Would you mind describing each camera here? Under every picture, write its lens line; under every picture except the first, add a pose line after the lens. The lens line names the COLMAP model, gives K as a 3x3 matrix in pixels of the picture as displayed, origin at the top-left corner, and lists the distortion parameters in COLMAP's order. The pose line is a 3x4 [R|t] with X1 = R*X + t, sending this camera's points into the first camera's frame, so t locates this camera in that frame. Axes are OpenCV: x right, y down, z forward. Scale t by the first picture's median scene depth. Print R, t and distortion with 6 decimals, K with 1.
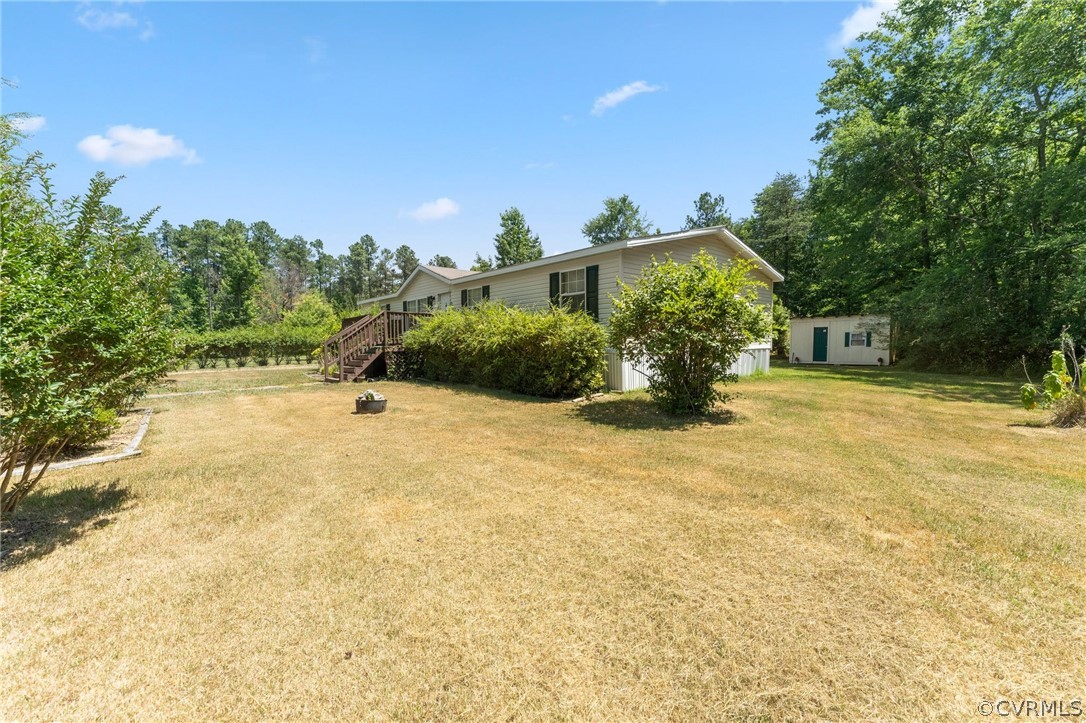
lens RADIAL K [[461.1, 0, 553.4], [0, 461.1, 353.8], [0, 0, 1]] dist [-0.002103, 0.000446]
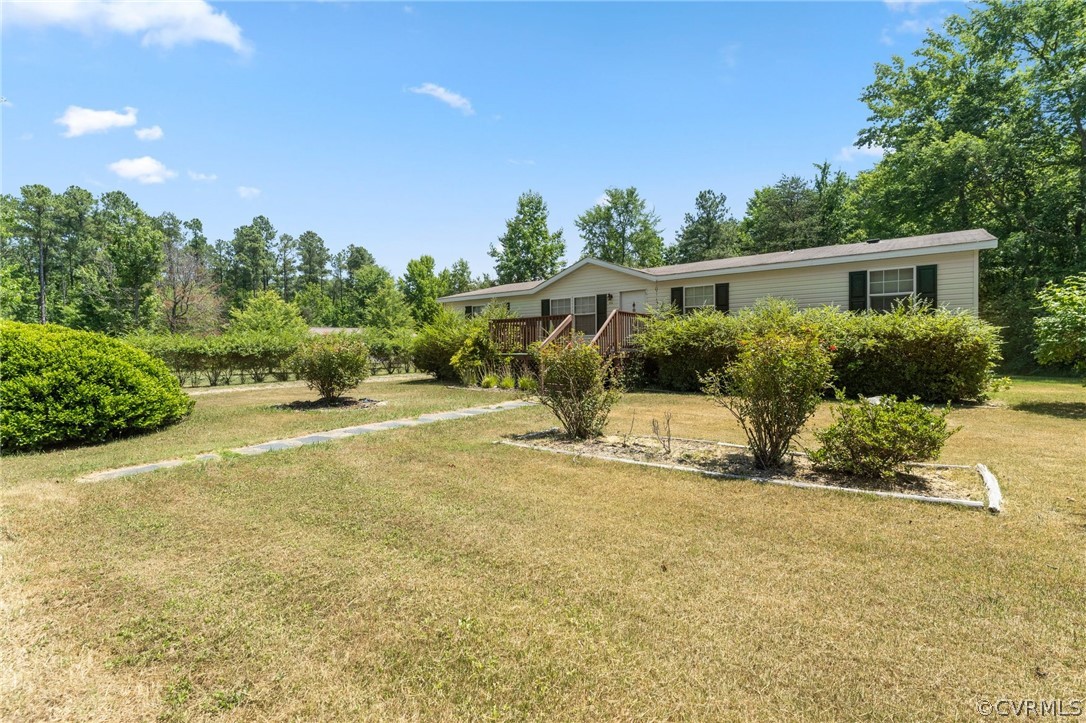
lens RADIAL K [[520.6, 0, 550.2], [0, 520.6, 359.9], [0, 0, 1]] dist [-0.001867, -0.001428]
pose [[0.974825, -0.011627, 0.222668, -0.213319], [0.012775, 0.999911, -0.003716, 0.000398], [-0.222605, 0.006467, 0.974887, 0.025384]]
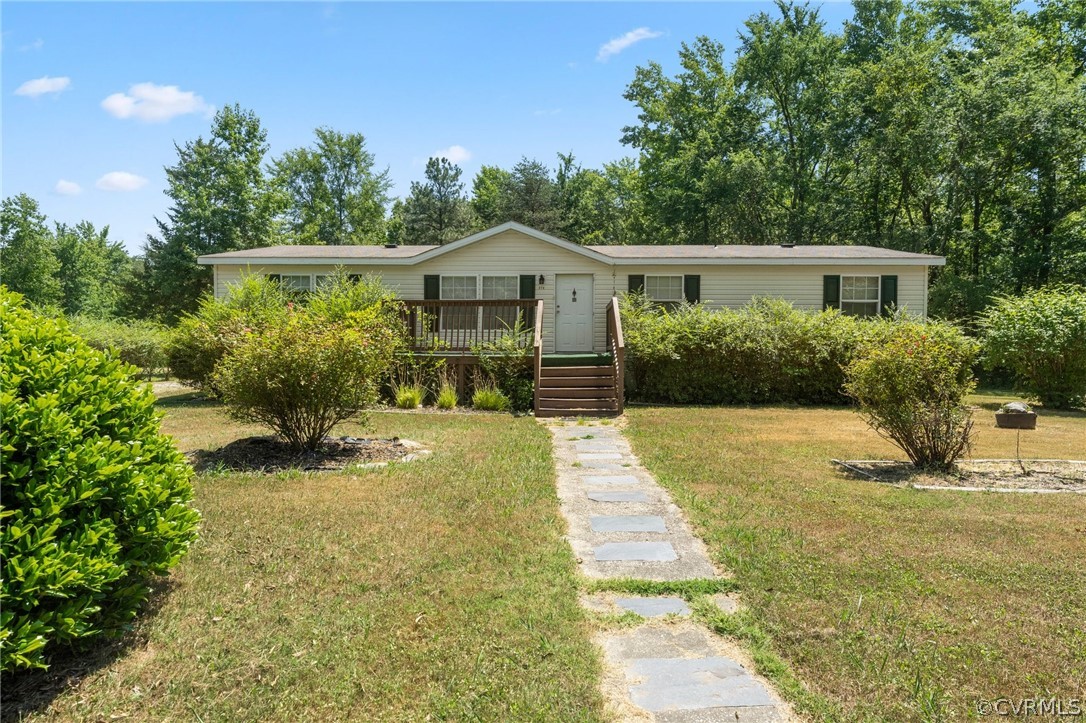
lens RADIAL K [[638.6, 0, 546.5], [0, 638.6, 365.8], [0, 0, 1]] dist [0.008379, -0.001420]
pose [[0.662514, -0.004449, 0.749037, -0.332011], [0.006338, 0.999980, 0.000334, 0.000059], [-0.749023, 0.004527, 0.662528, 0.145656]]
